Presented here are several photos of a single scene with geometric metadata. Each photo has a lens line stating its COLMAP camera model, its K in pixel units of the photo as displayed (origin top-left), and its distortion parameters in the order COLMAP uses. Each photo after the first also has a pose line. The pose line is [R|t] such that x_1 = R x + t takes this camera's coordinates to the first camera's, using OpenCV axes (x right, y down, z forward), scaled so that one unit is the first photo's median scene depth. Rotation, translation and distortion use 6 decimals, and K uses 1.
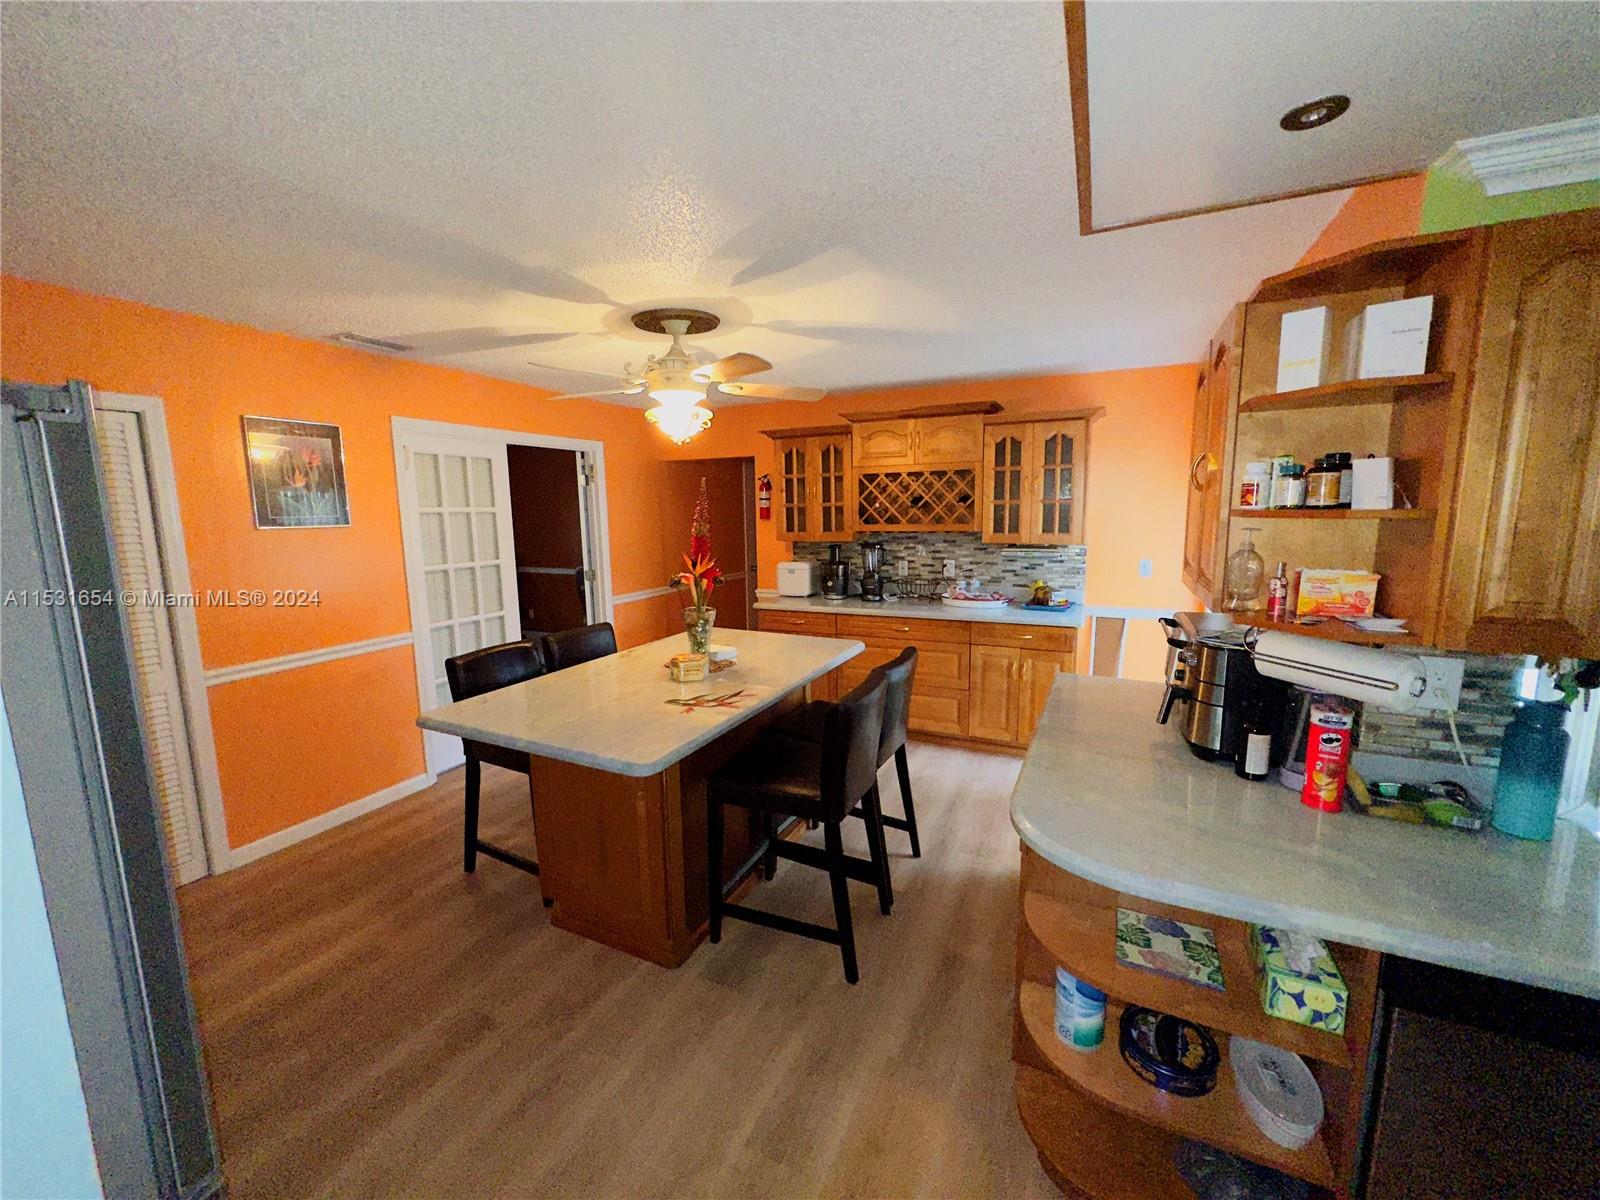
lens RADIAL K [[630.5, 0, 800.0], [0, 630.5, 600.0], [0, 0, 1]] dist [-0.000181, 0.000008]
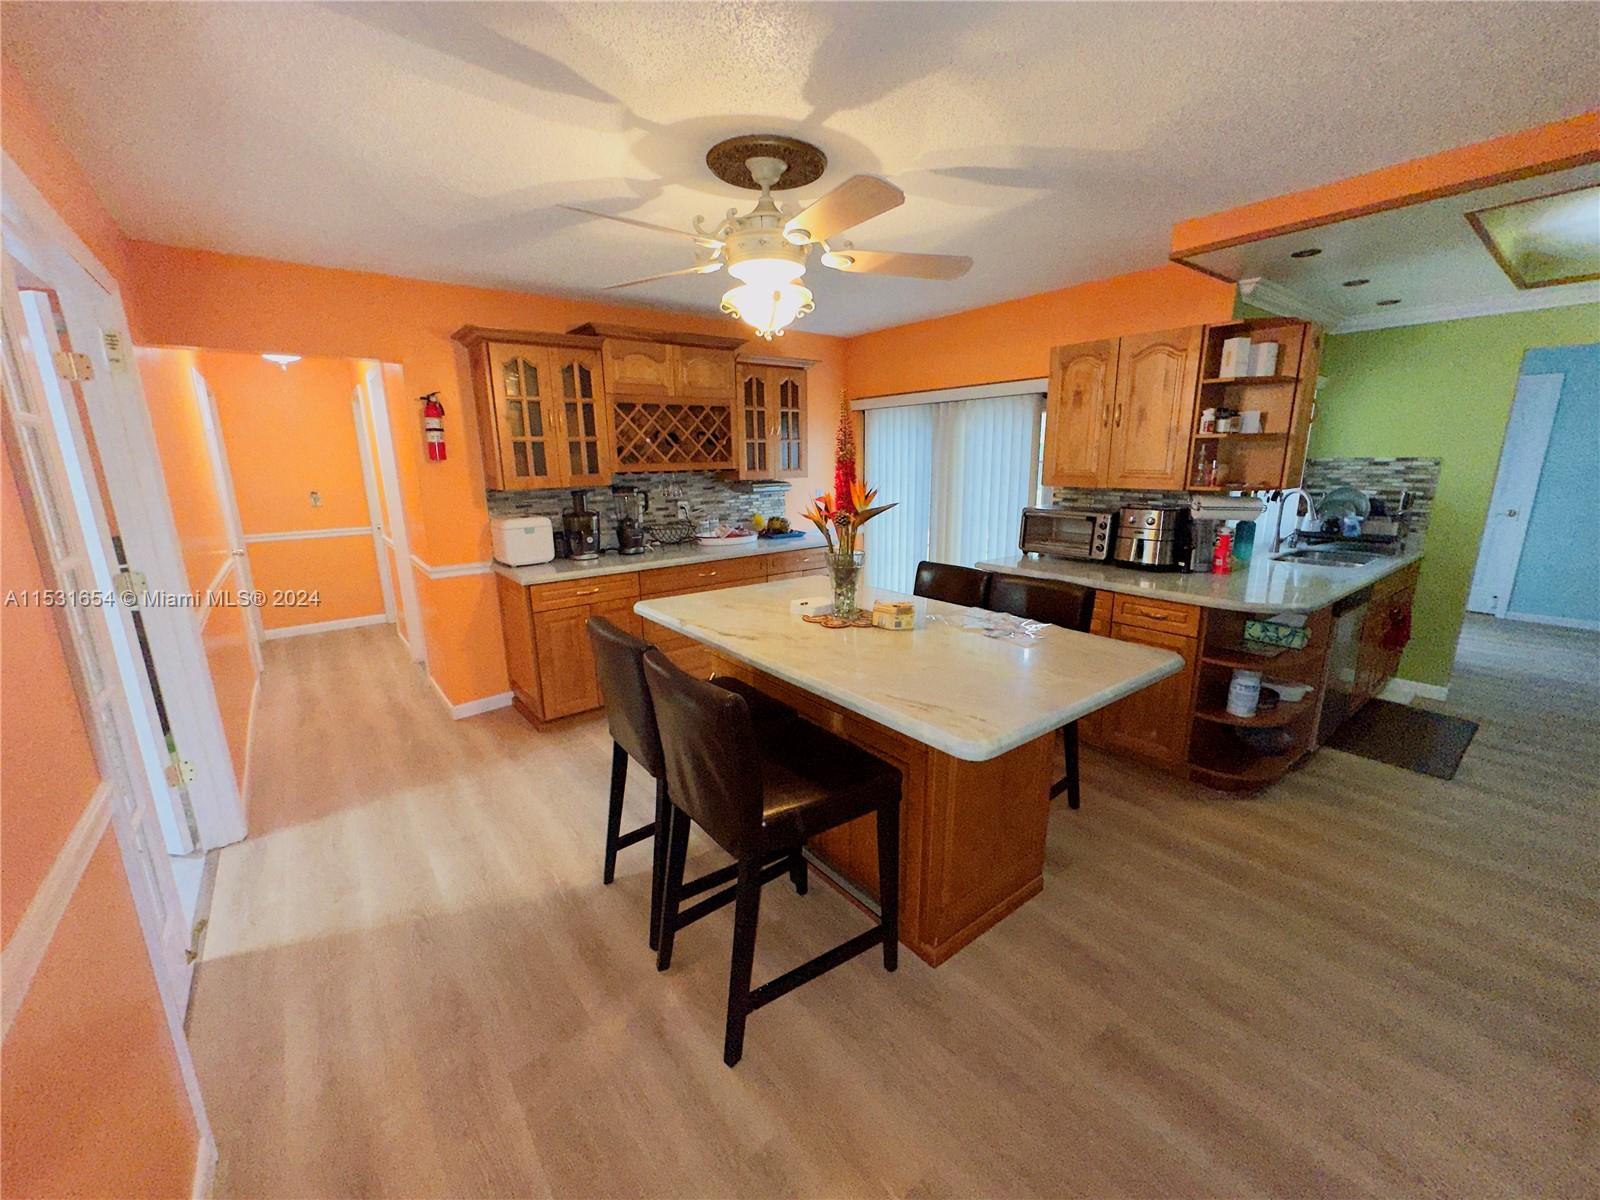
lens RADIAL K [[630.5, 0, 800.0], [0, 630.5, 600.0], [0, 0, 1]] dist [-0.000181, 0.000008]
pose [[0.448639, -0.191771, 0.872896, -0.605812], [0.135901, 0.979987, 0.145450, -0.035519], [-0.883320, 0.053373, 0.465723, 0.442579]]
